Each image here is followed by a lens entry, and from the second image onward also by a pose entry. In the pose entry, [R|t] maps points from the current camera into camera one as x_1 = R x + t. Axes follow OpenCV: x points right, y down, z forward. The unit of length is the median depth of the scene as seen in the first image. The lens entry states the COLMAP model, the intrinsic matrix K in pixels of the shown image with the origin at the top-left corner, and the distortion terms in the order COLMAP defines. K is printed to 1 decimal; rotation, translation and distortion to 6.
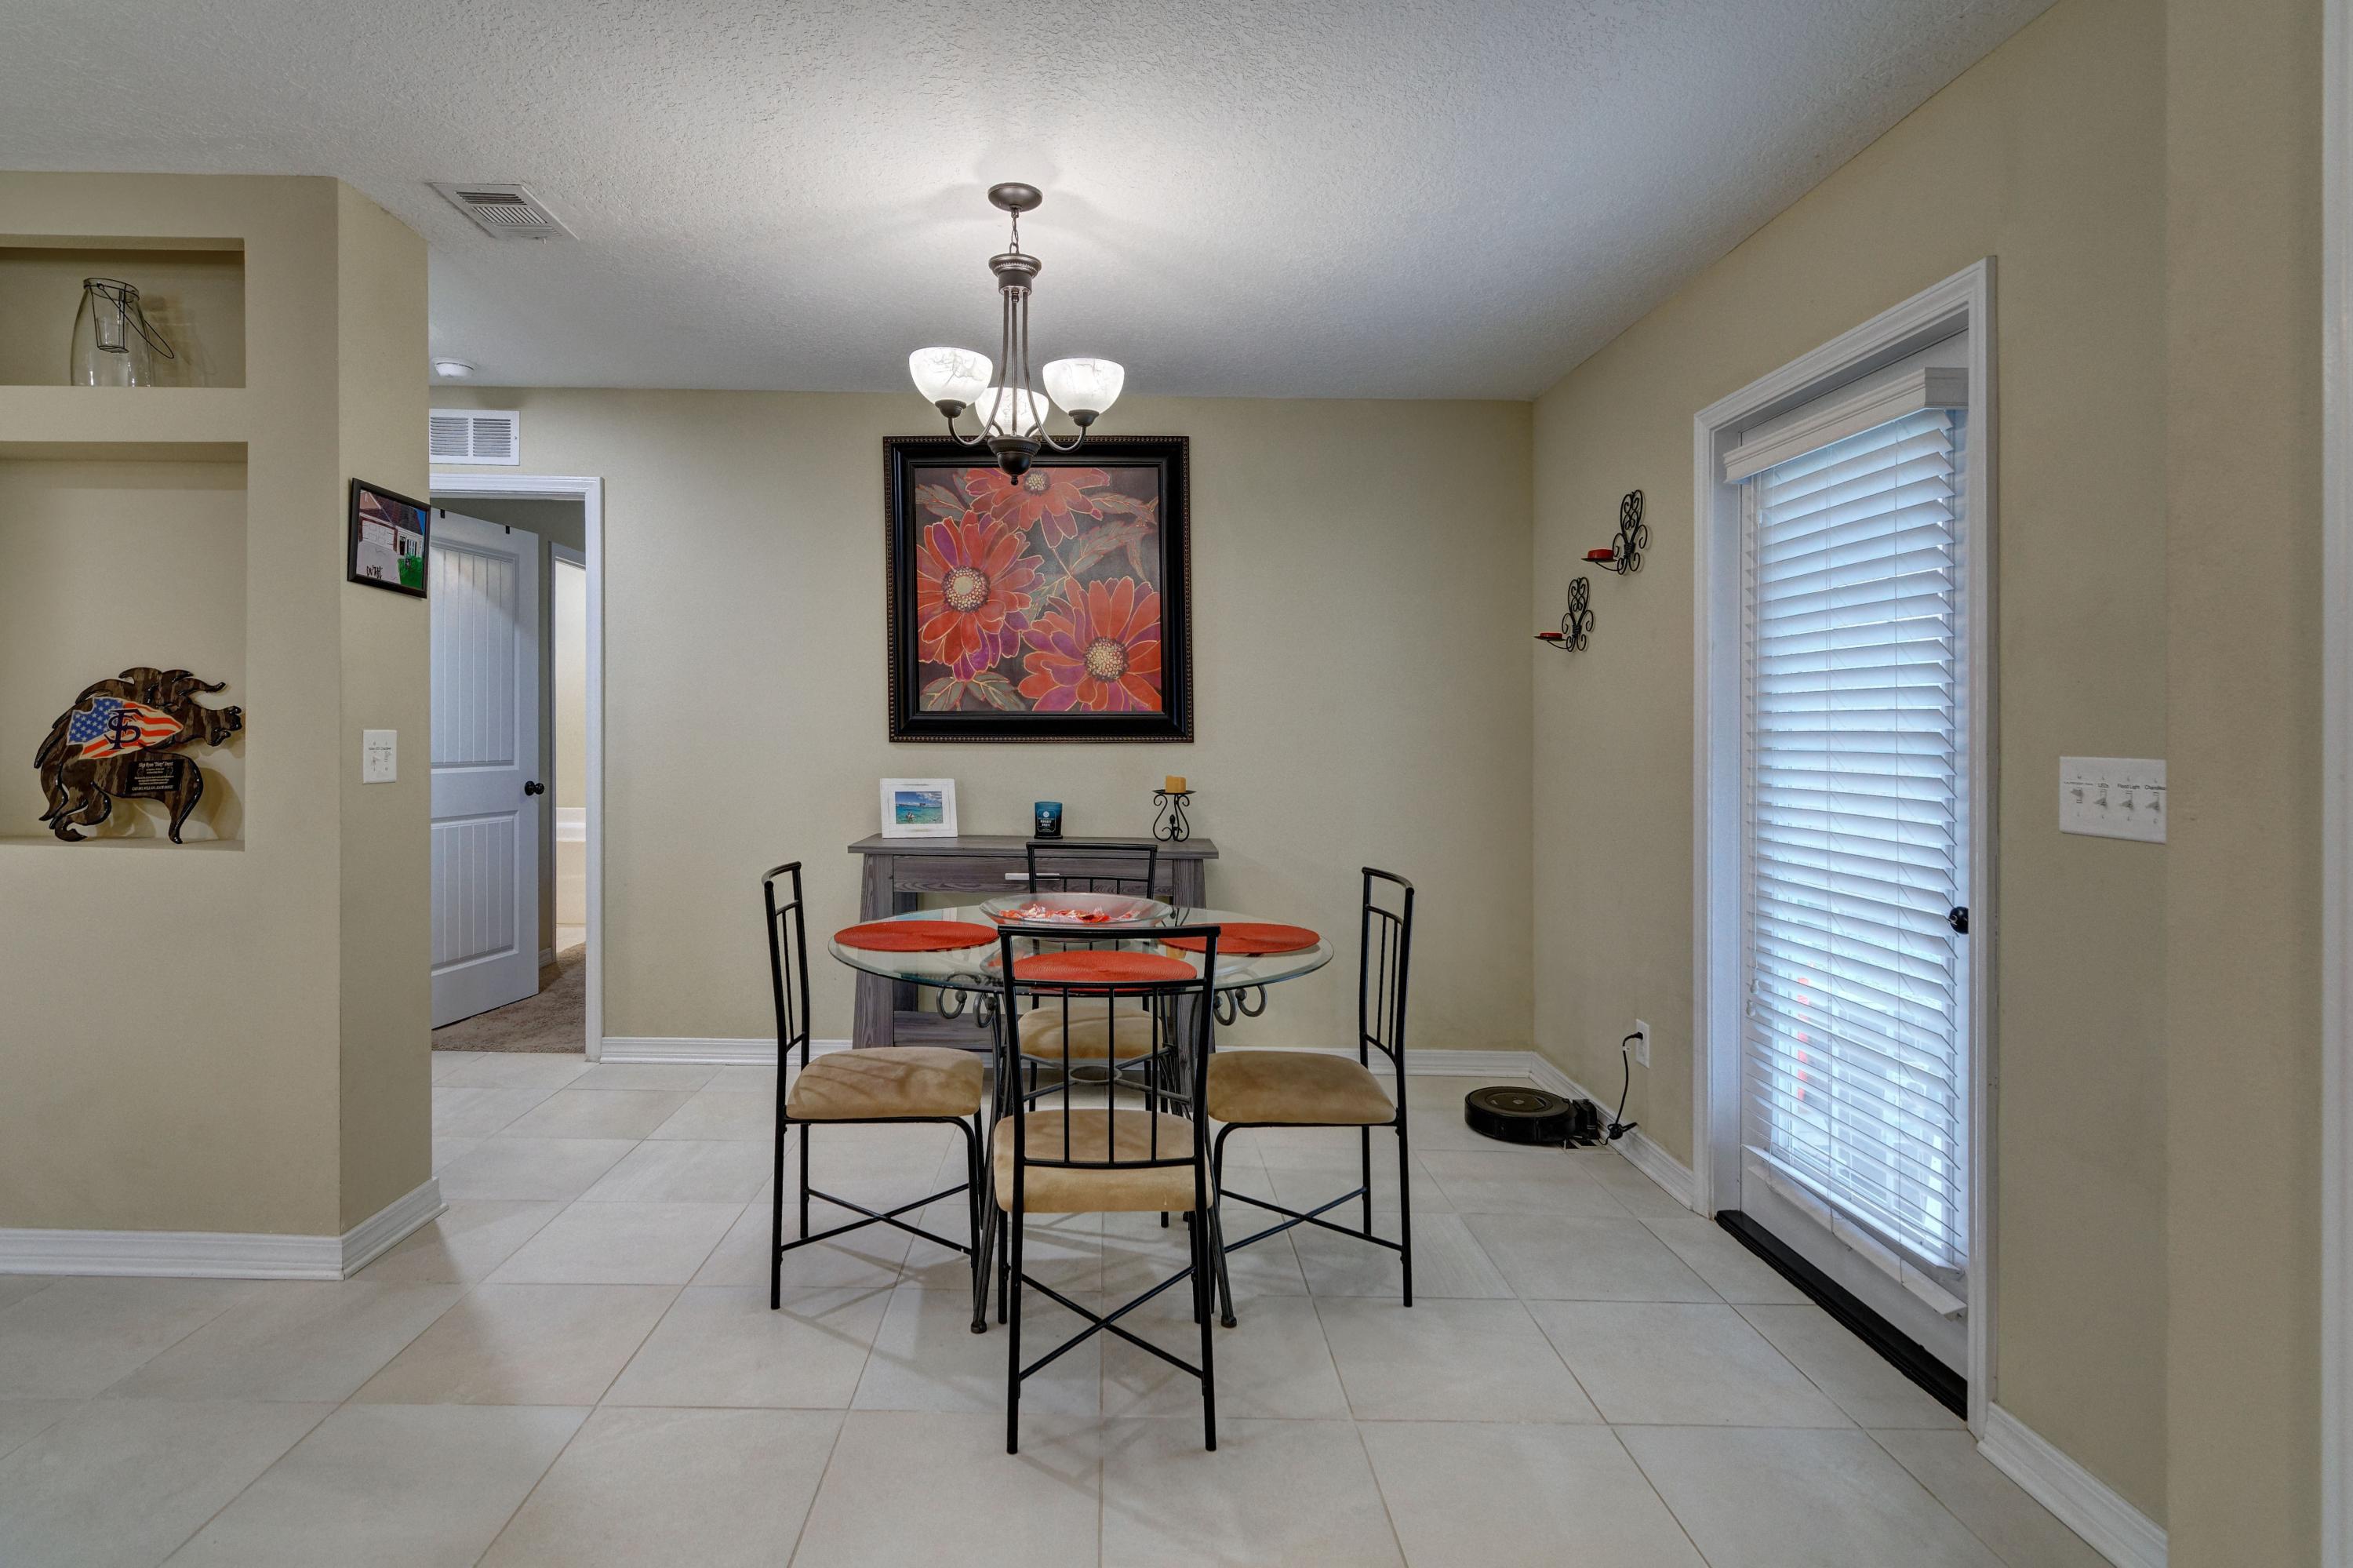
lens RADIAL K [[1139.9, 0, 1071.8], [0, 1139.9, 739.2], [0, 0, 1]] dist [0.001412, -0.000170]
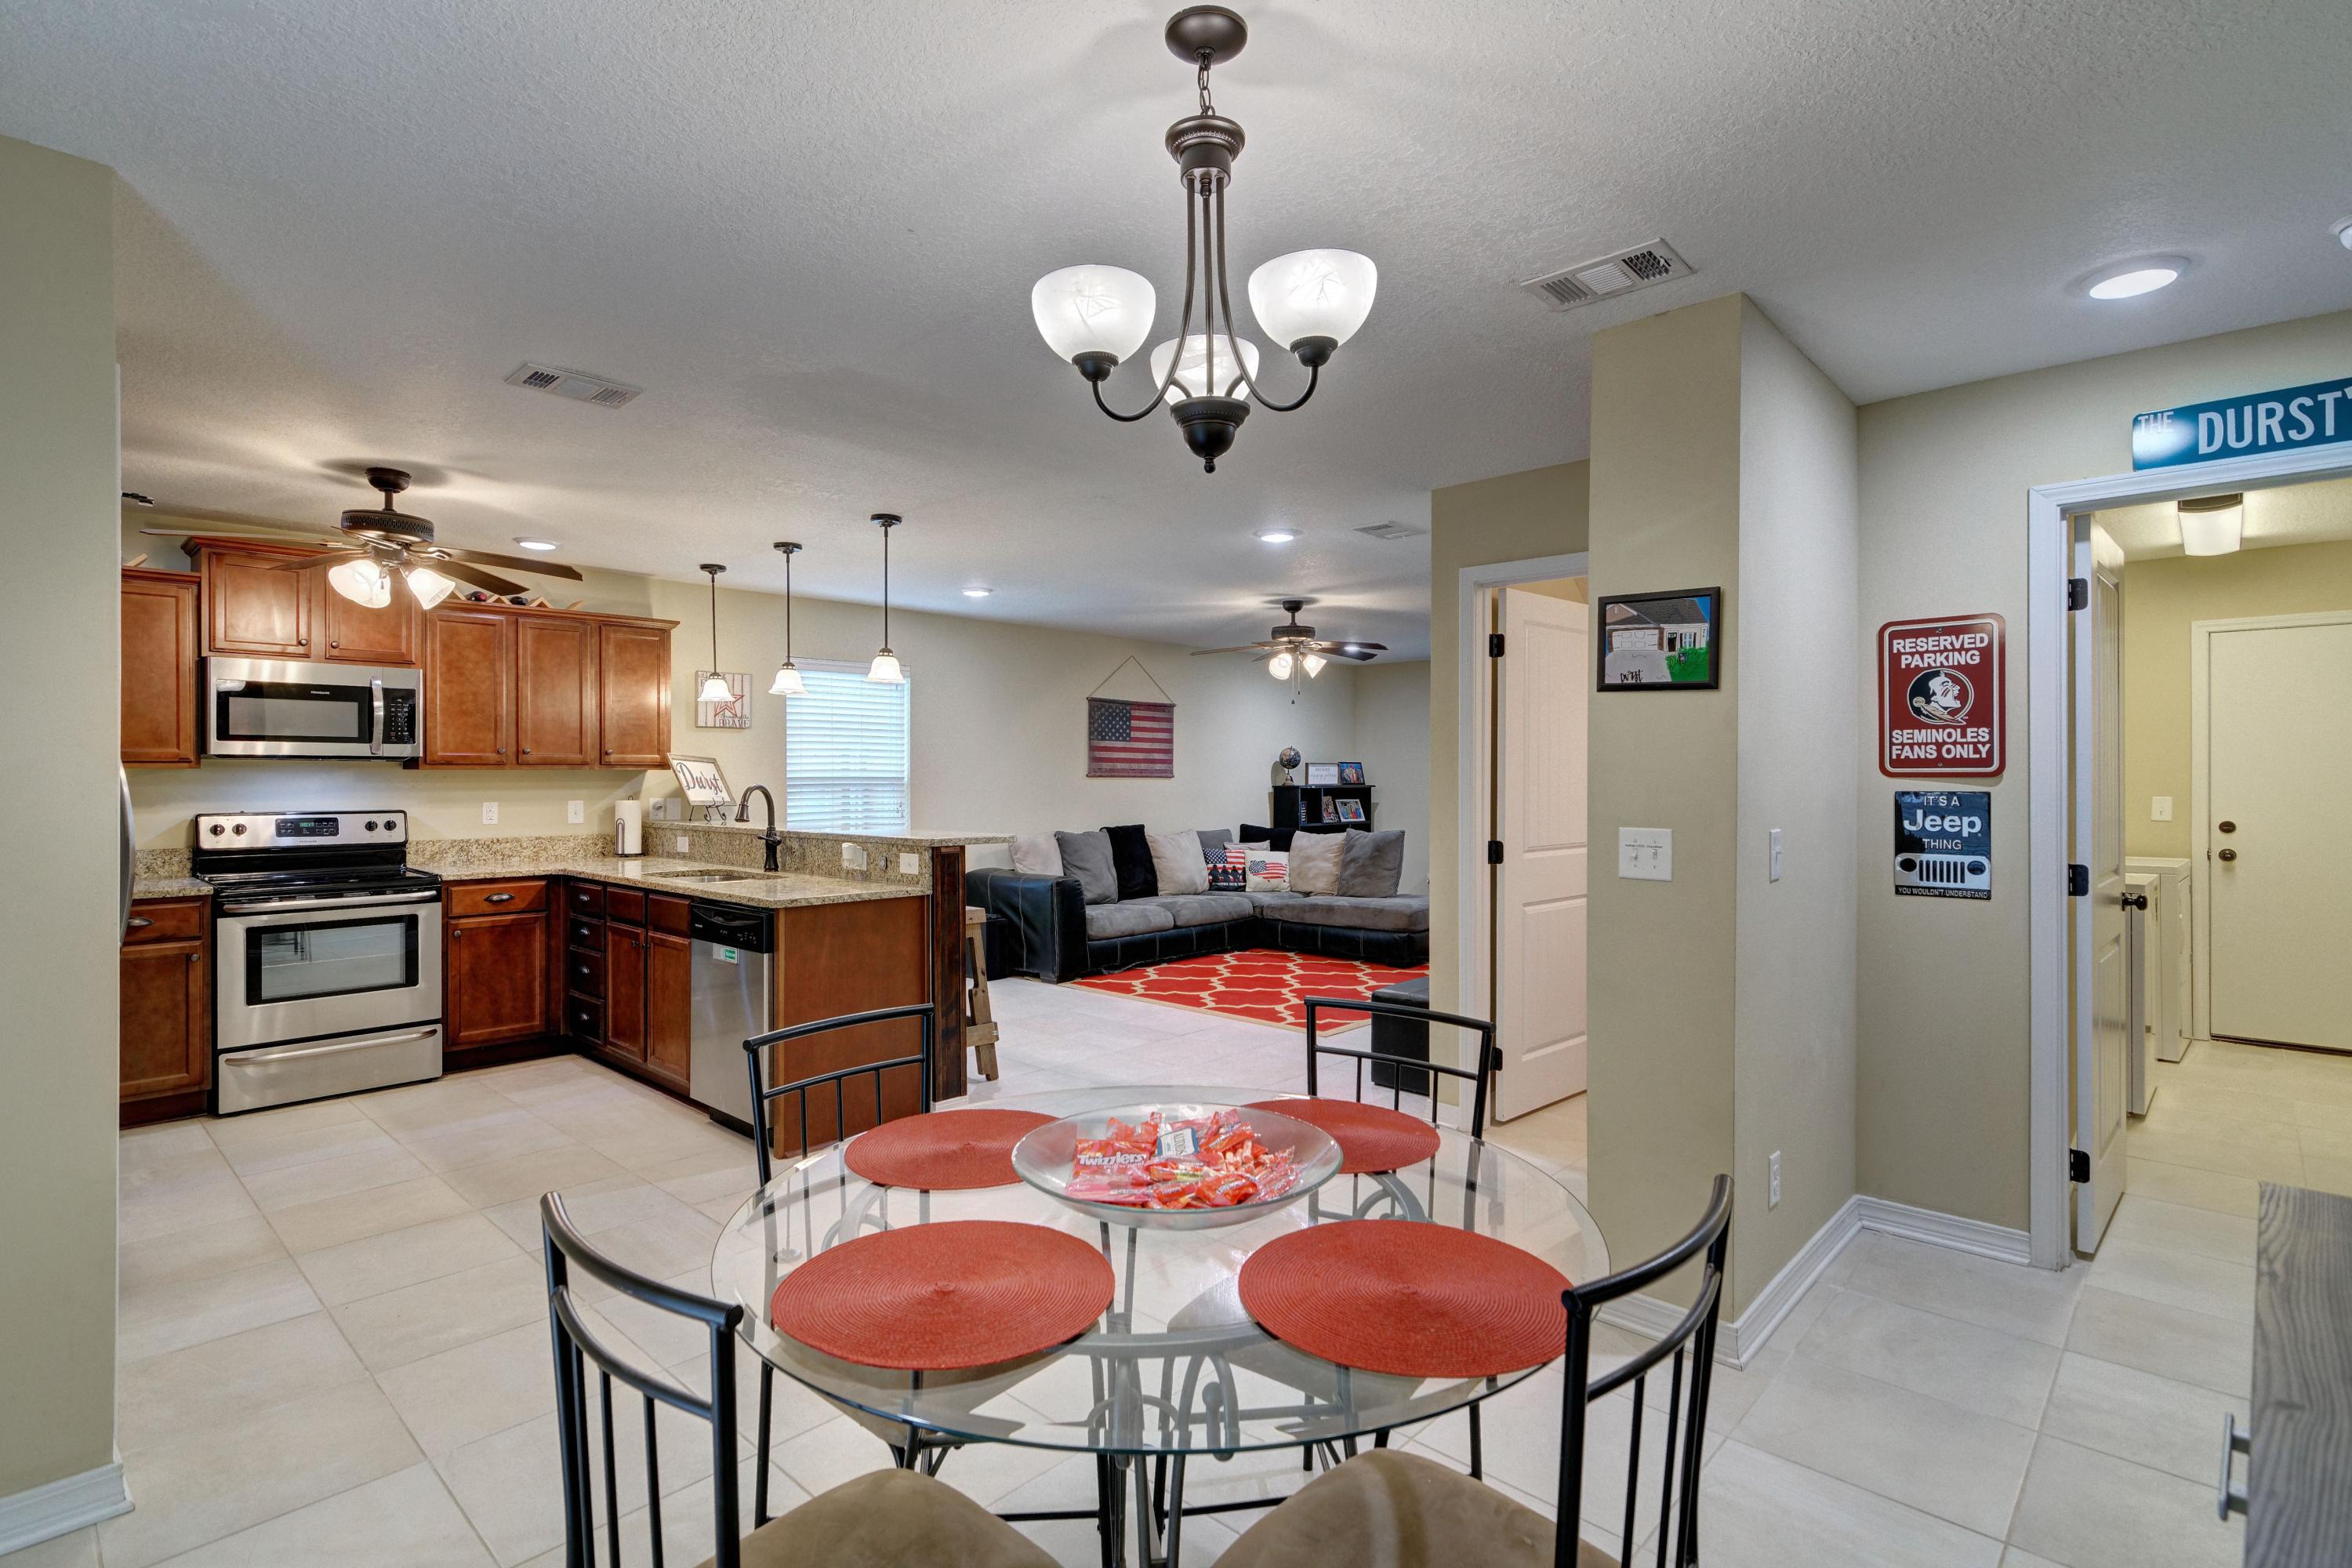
lens RADIAL K [[1139.4, 0, 1186.8], [0, 1139.4, 774.1], [0, 0, 1]] dist [0.001412, -0.000170]
pose [[-0.675462, -0.014608, -0.737250, 0.284751], [-0.017004, 0.999846, -0.004231, -0.027123], [0.737198, 0.009678, -0.675607, 0.883044]]
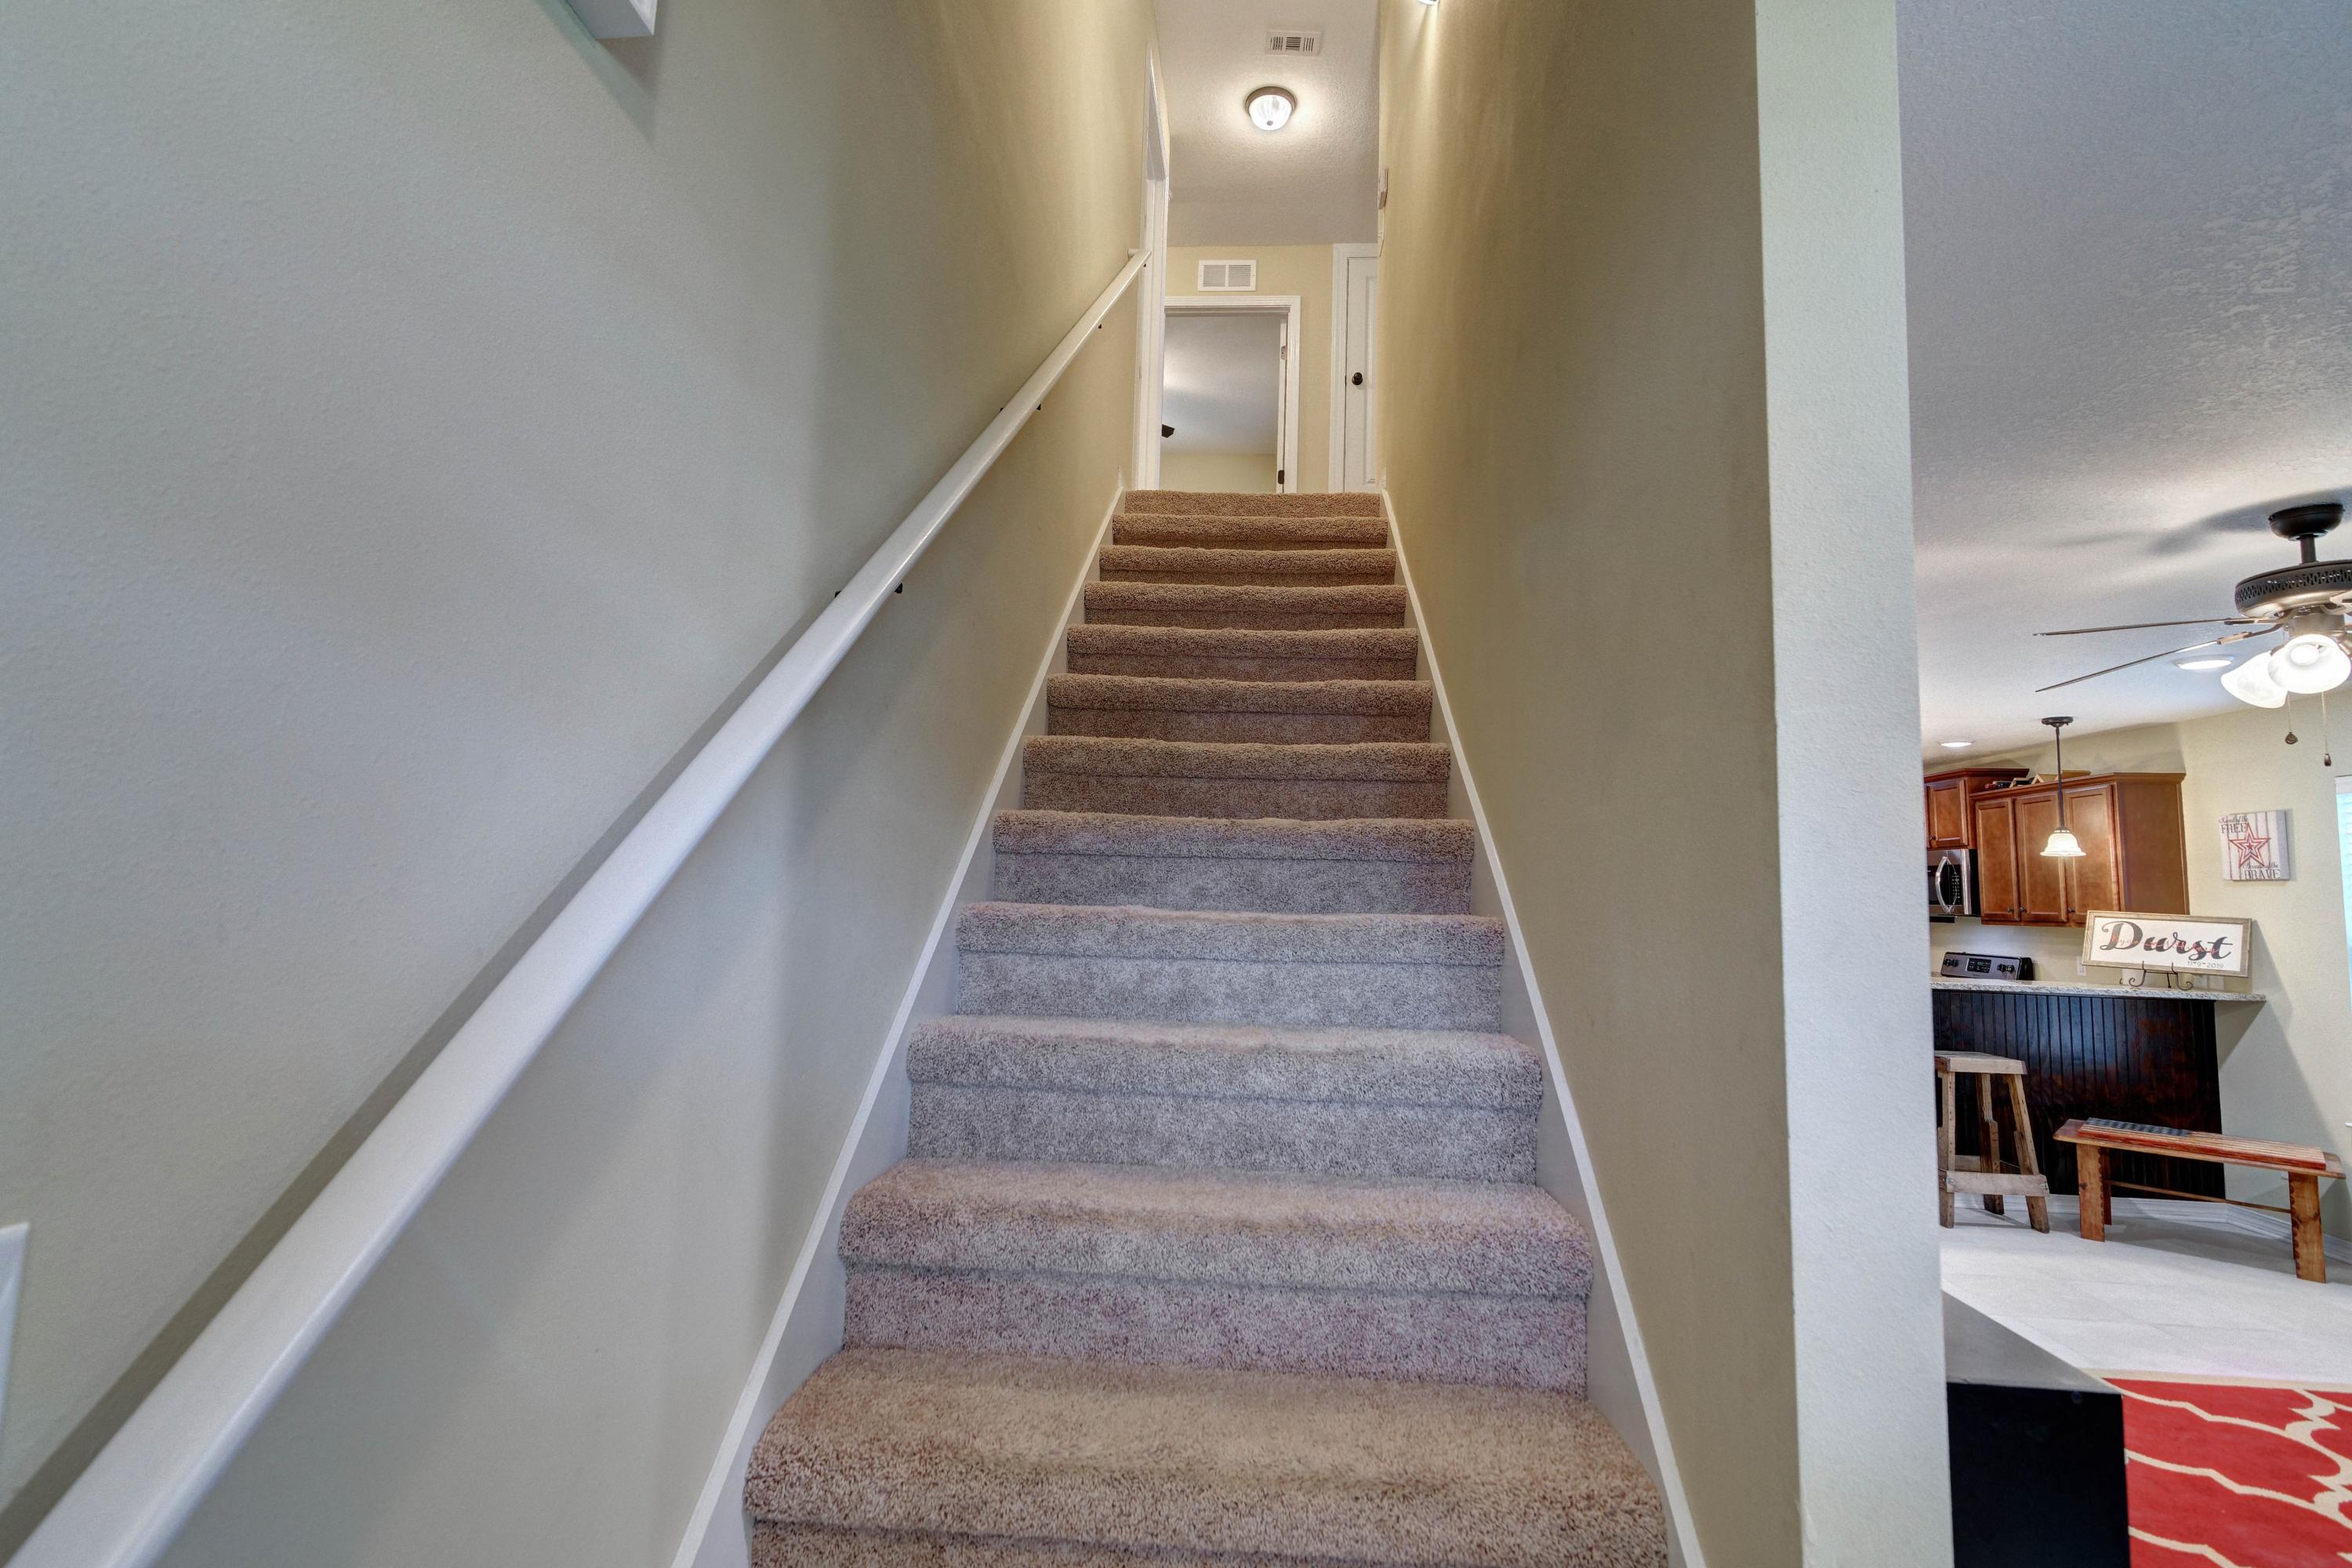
lens RADIAL K [[1139.4, 0, 1153.1], [0, 1139.4, 770.2], [0, 0, 1]] dist [0.001412, -0.000170]
pose [[0.078079, 0.098821, 0.992037, -1.778563], [-0.021293, 0.995013, -0.097442, -0.058291], [-0.996720, -0.013516, 0.079794, 0.490182]]
